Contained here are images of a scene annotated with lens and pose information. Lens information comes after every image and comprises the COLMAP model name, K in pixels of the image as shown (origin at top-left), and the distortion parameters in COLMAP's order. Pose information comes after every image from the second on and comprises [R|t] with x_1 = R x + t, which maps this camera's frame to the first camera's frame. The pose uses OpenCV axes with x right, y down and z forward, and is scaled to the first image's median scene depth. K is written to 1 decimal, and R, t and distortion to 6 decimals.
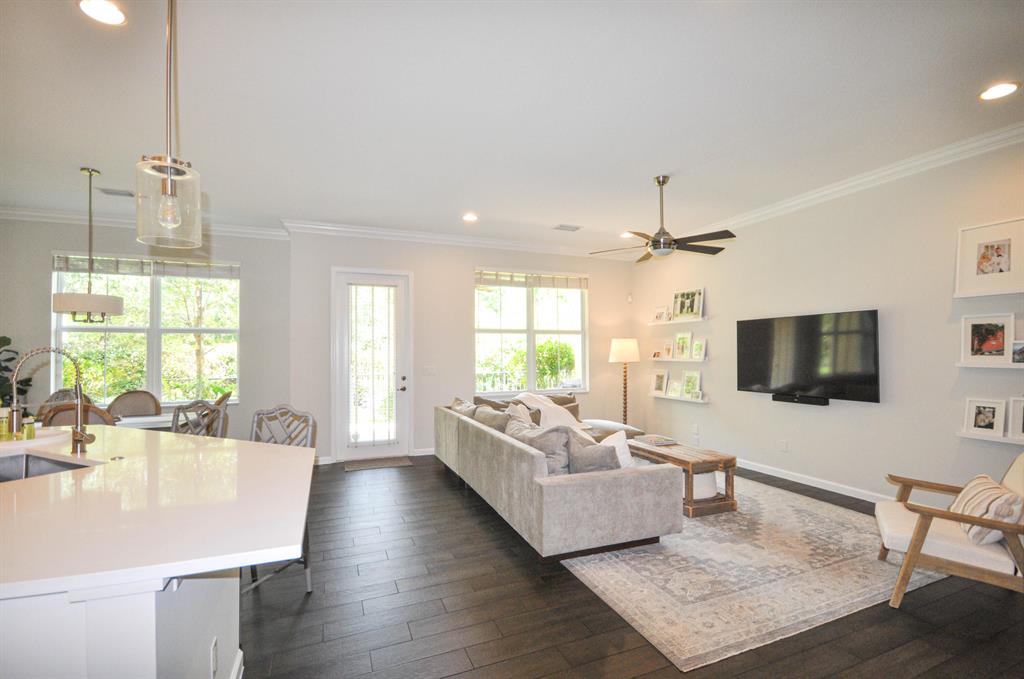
lens RADIAL K [[452.4, 0, 504.7], [0, 452.4, 342.6], [0, 0, 1]] dist [-0.001512, -0.002334]
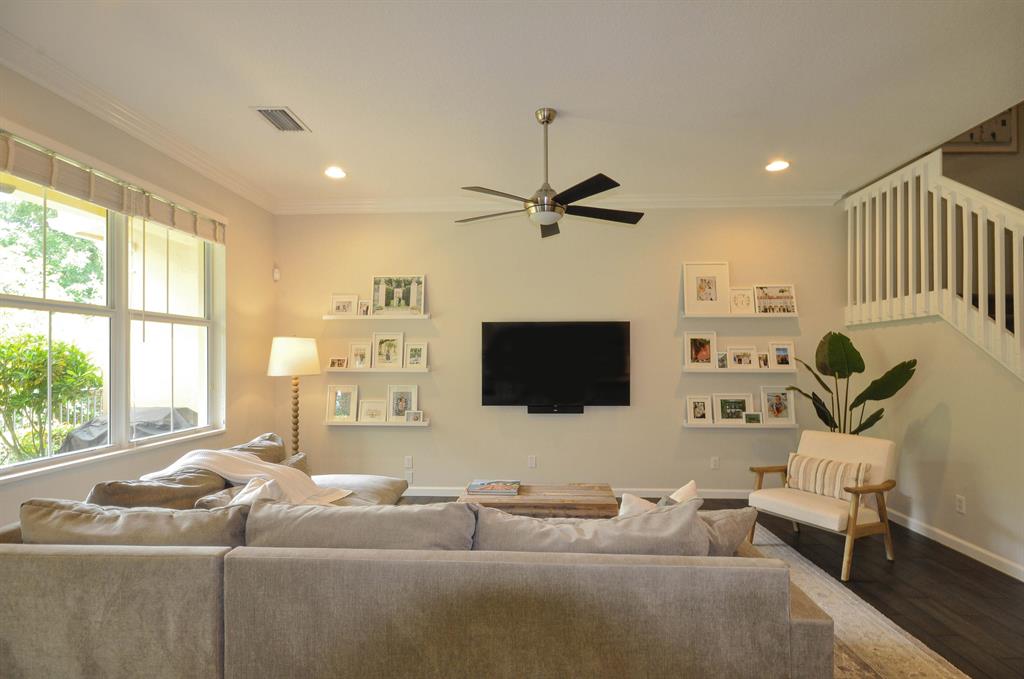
lens RADIAL K [[486.7, 0, 523.2], [0, 486.7, 354.5], [0, 0, 1]] dist [0.005705, 0.001155]
pose [[0.409033, 0.008795, 0.912477, -0.248916], [-0.021888, 0.999760, 0.000176, 0.008822], [-0.912257, -0.020044, 0.409128, 0.507202]]
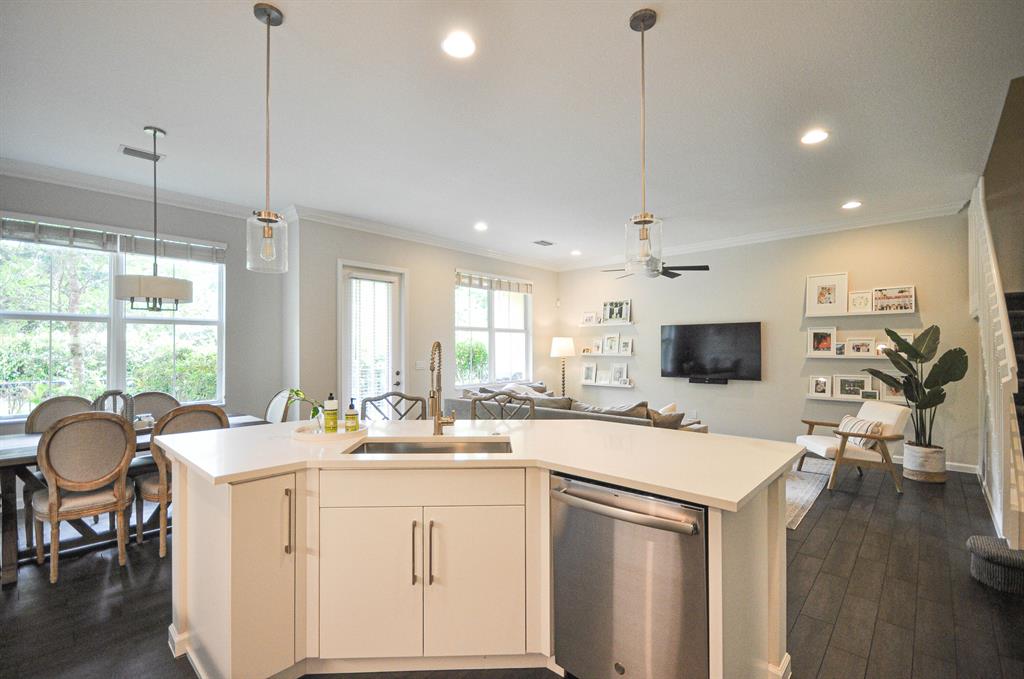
lens RADIAL K [[452.4, 0, 512.8], [0, 452.4, 343.6], [0, 0, 1]] dist [-0.001512, -0.002334]
pose [[0.903247, 0.008062, 0.429046, -0.427778], [-0.012150, 0.999903, 0.006791, 0.001921], [-0.428949, -0.011347, 0.903257, -0.035174]]
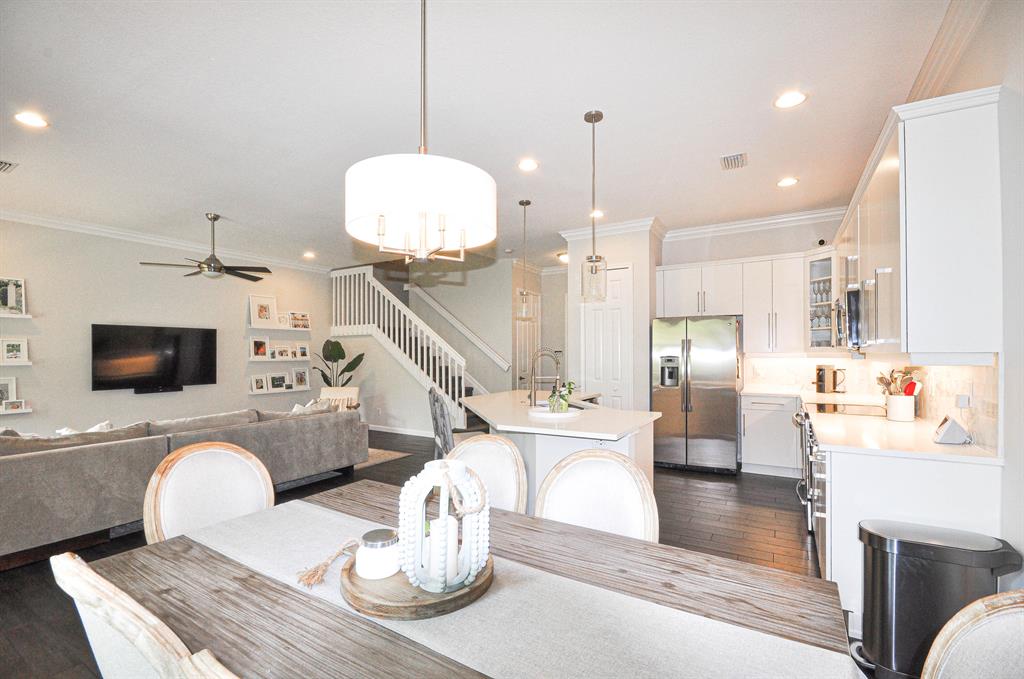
lens RADIAL K [[452.4, 0, 494.9], [0, 452.4, 348.0], [0, 0, 1]] dist [-0.001512, -0.002334]
pose [[-0.574772, 0.013943, 0.818195, -0.793107], [-0.014300, 0.999531, -0.027078, 0.019959], [-0.818189, -0.027264, -0.574303, 0.757513]]
